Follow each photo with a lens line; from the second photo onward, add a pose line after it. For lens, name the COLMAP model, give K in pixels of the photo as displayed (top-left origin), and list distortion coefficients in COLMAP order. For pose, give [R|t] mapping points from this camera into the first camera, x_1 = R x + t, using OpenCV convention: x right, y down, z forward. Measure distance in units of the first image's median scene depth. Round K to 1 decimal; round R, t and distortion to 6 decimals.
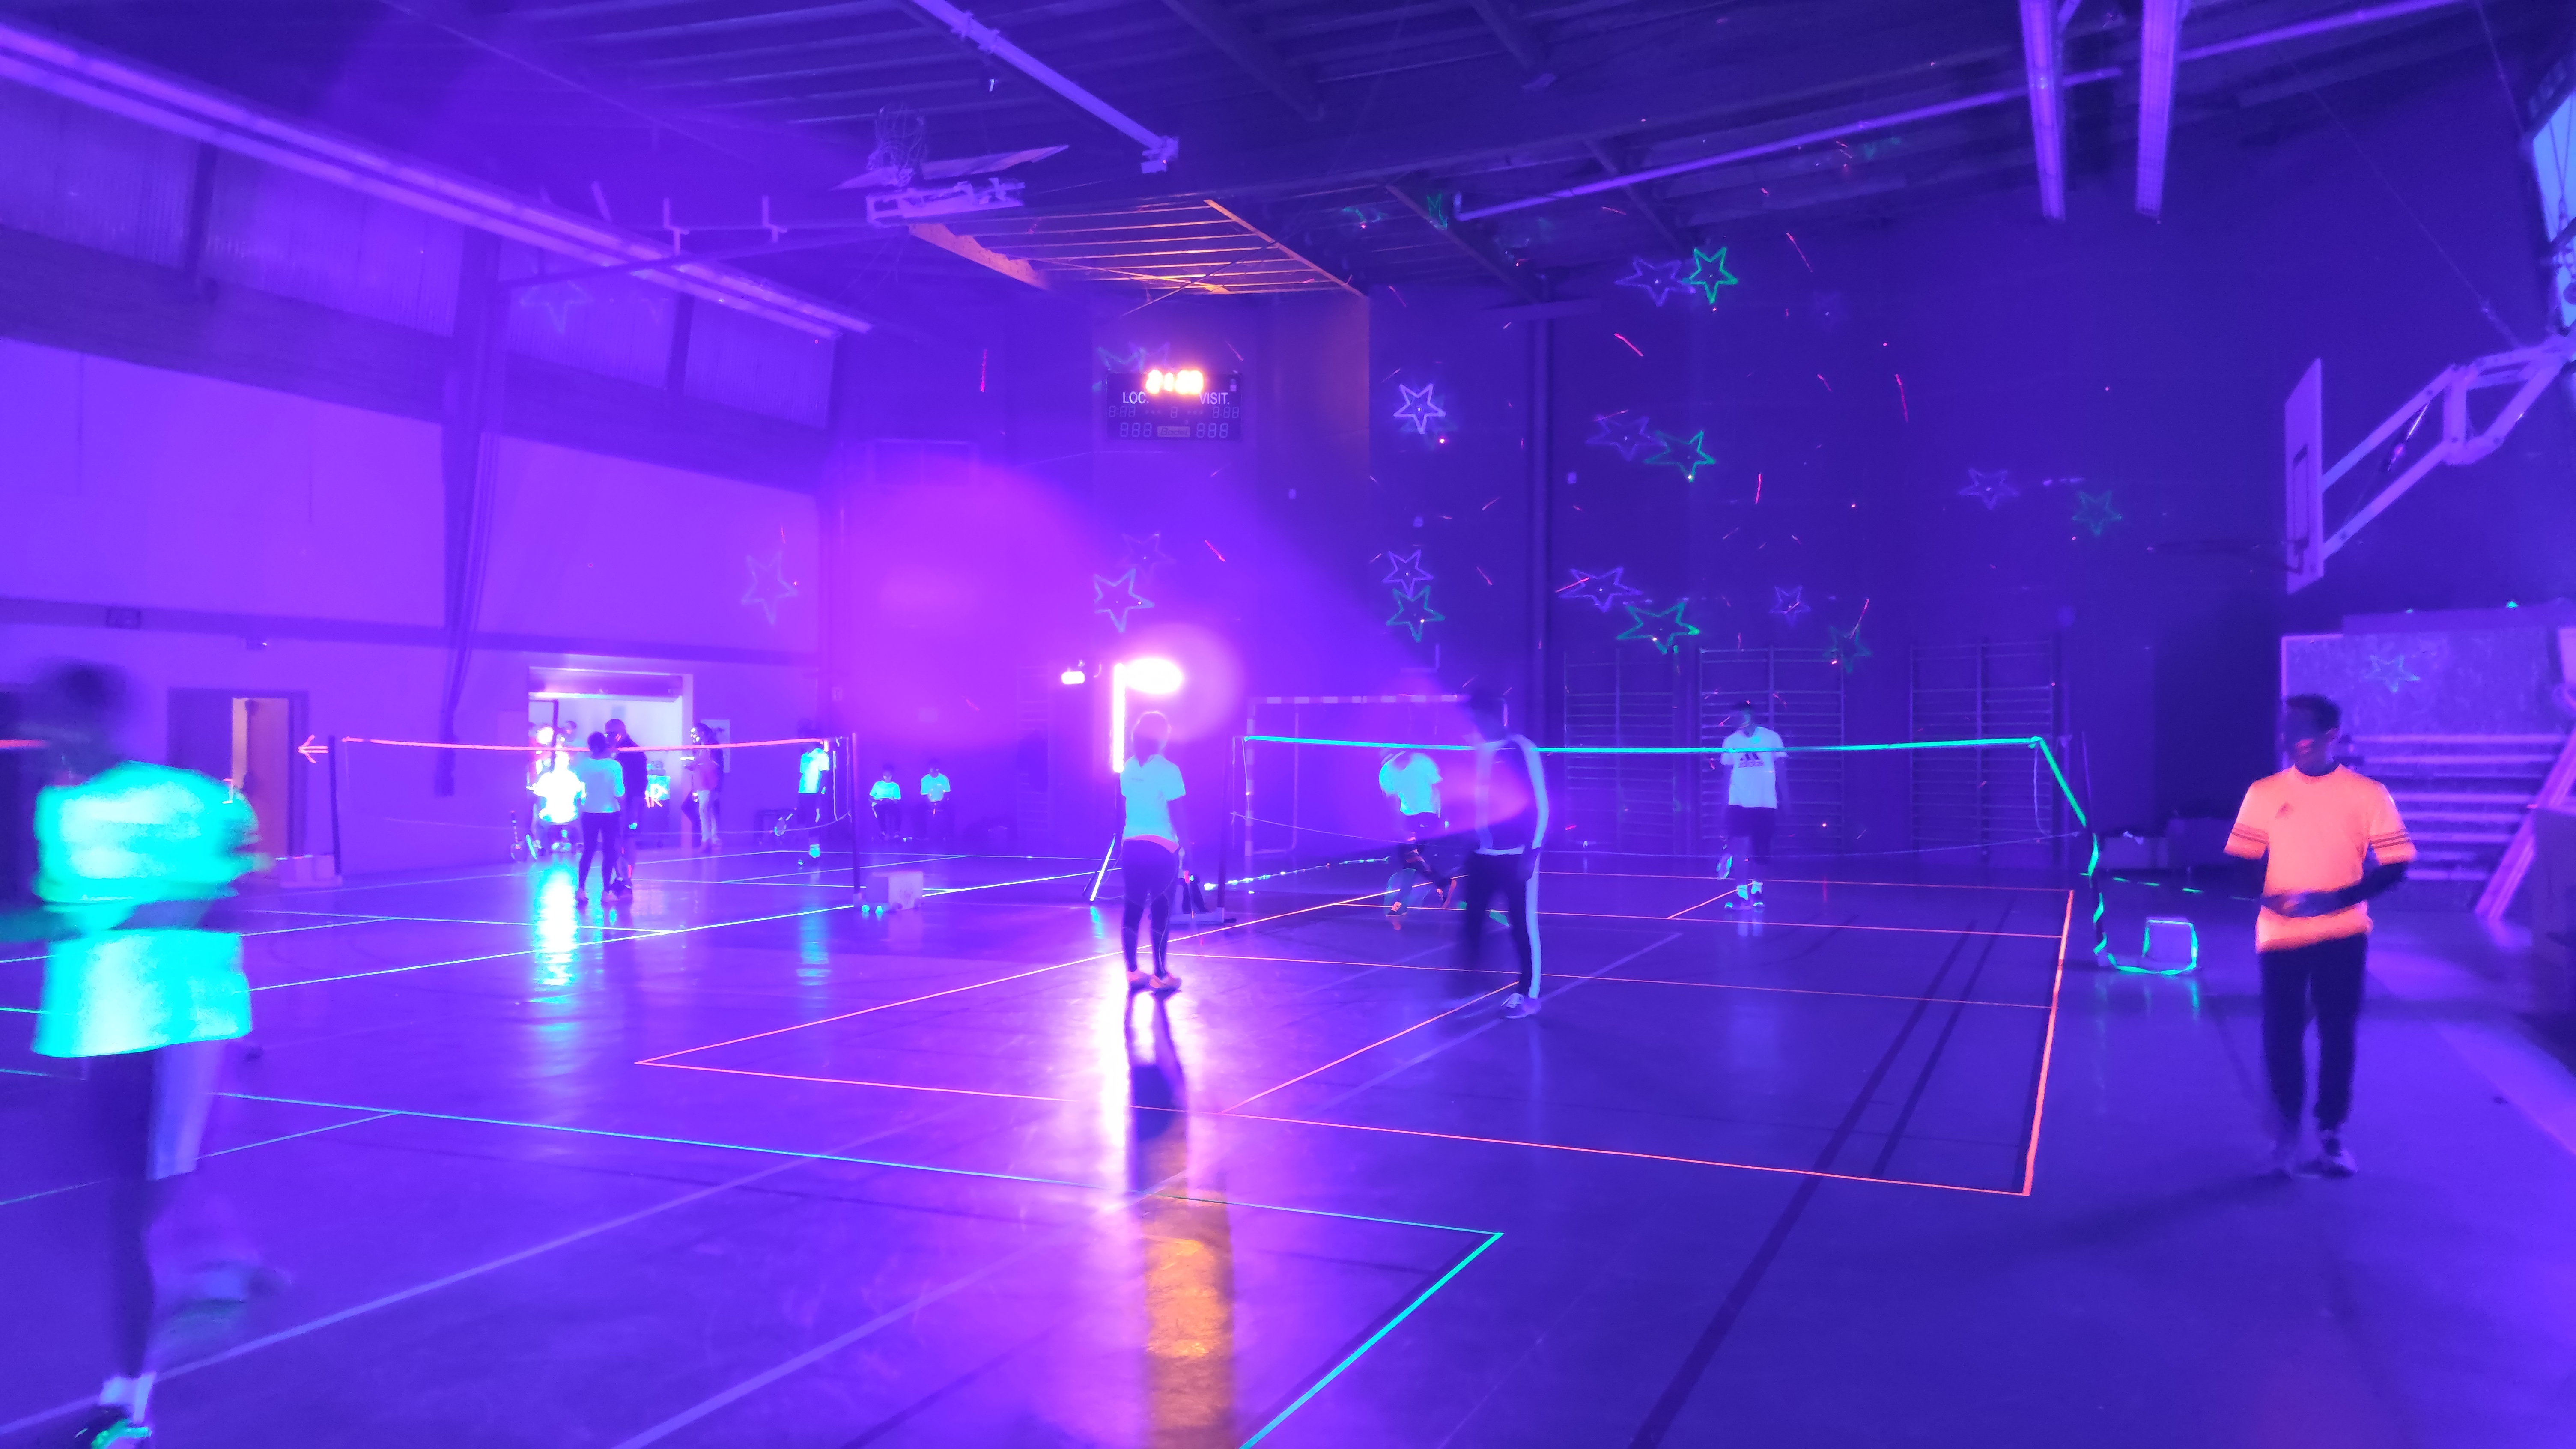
lens RADIAL K [[1831.6, 0, 1293.4], [0, 1831.6, 721.5], [0, 0, 1]] dist [0.065096, -0.029980]
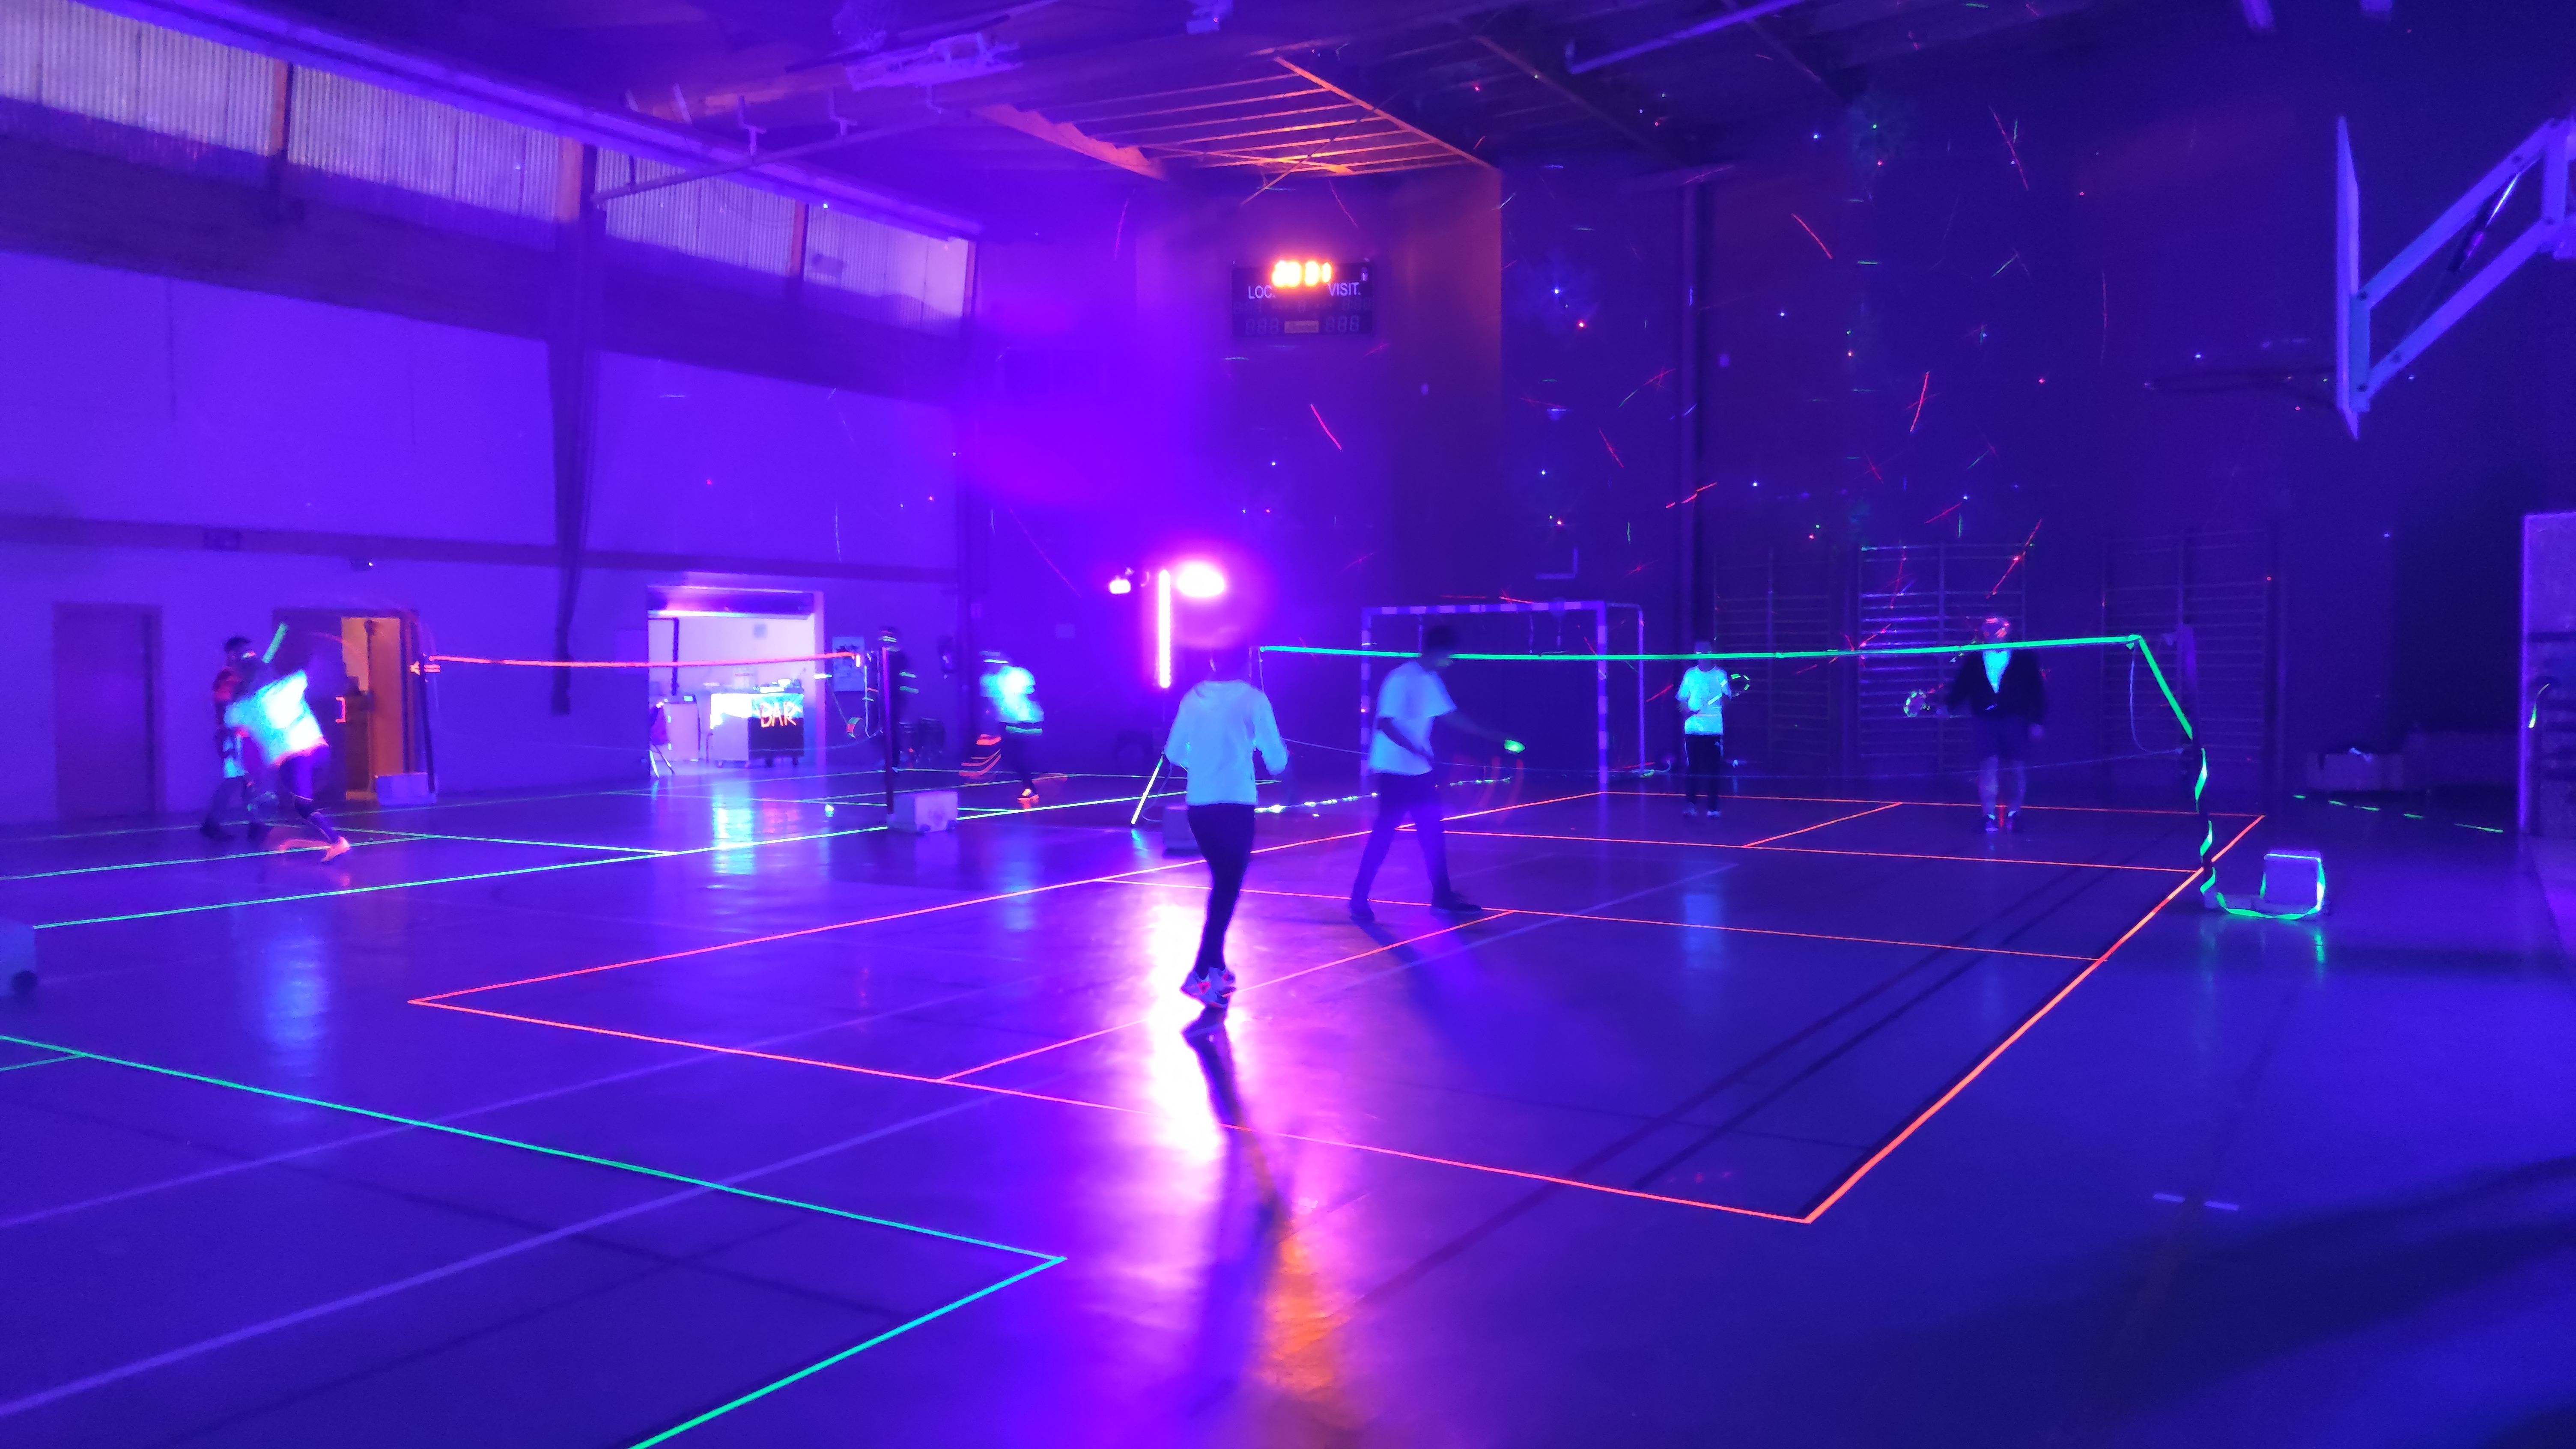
lens RADIAL K [[1831.6, 0, 1296.1], [0, 1831.6, 742.6], [0, 0, 1]] dist [0.065096, -0.029980]
pose [[0.989163, -0.001655, -0.146809, 0.087814], [0.009894, 0.998415, 0.055410, 0.003801], [0.146485, -0.056262, 0.987612, 0.065972]]
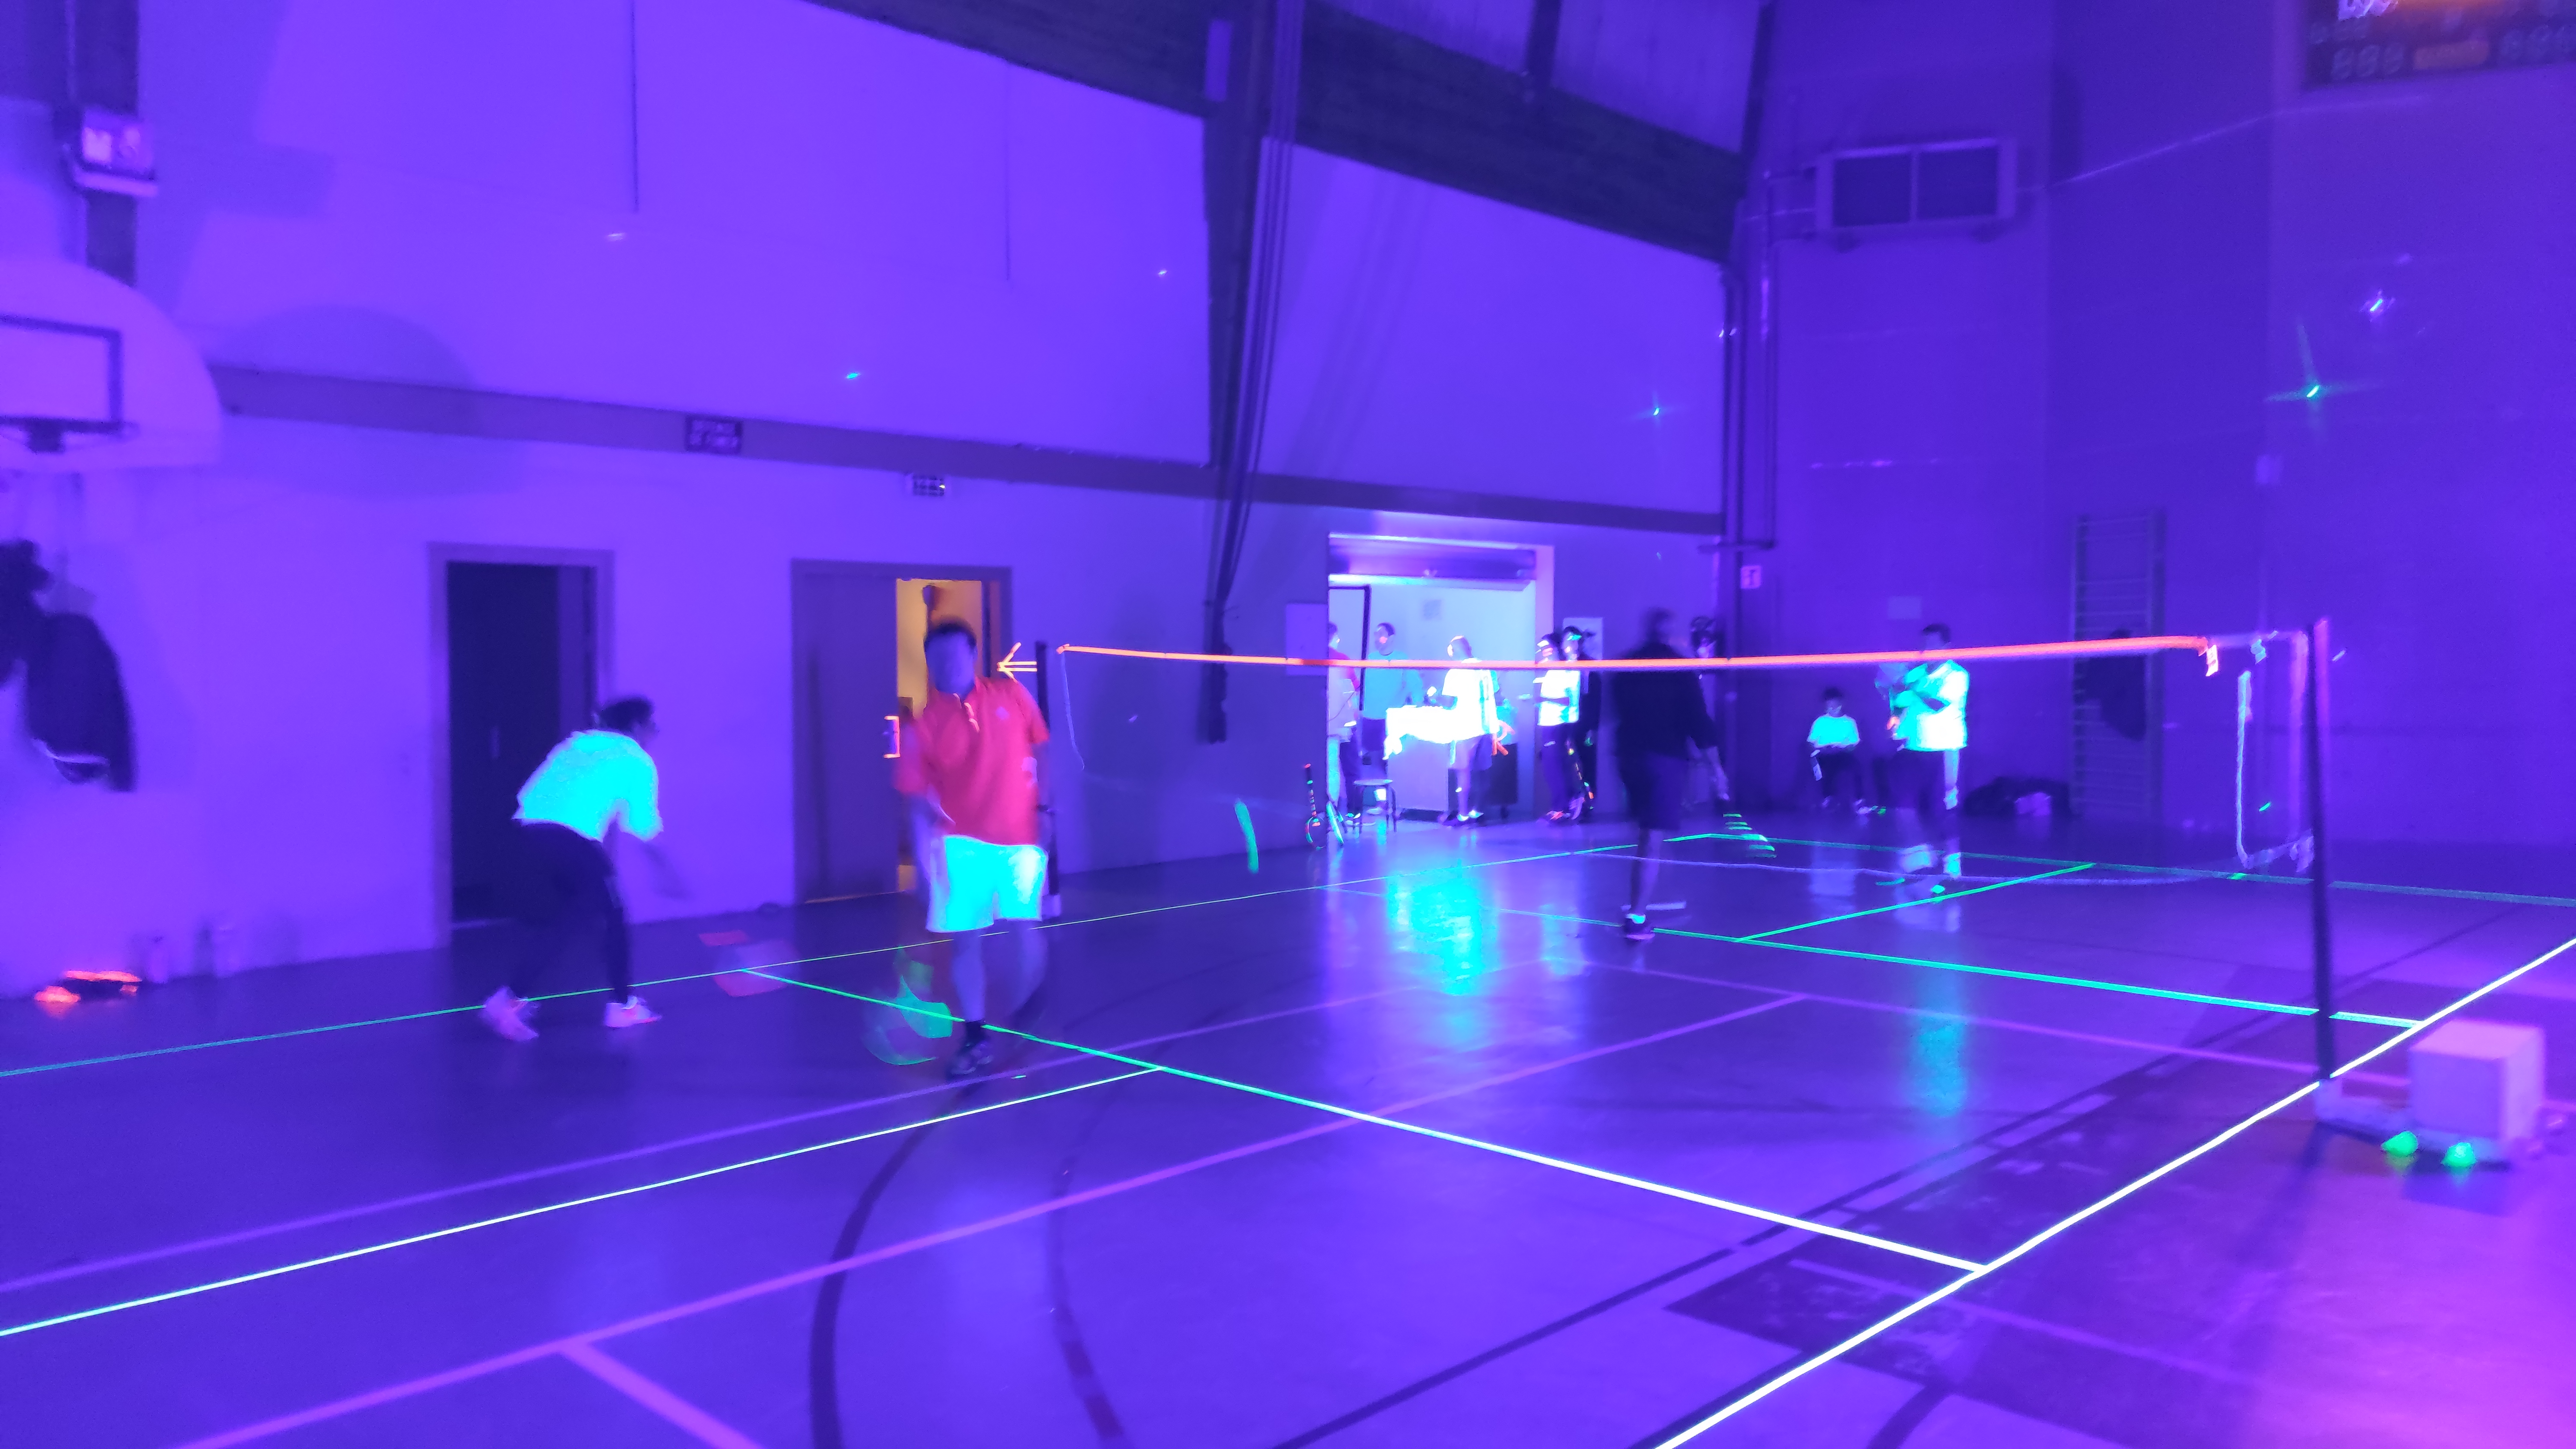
lens RADIAL K [[1831.6, 0, 1298.4], [0, 1831.6, 734.6], [0, 0, 1]] dist [0.065096, -0.029980]
pose [[0.935873, 0.011458, -0.352150, -0.226521], [0.007253, 0.998633, 0.051769, 0.006876], [0.352262, -0.051004, 0.934511, 0.462132]]
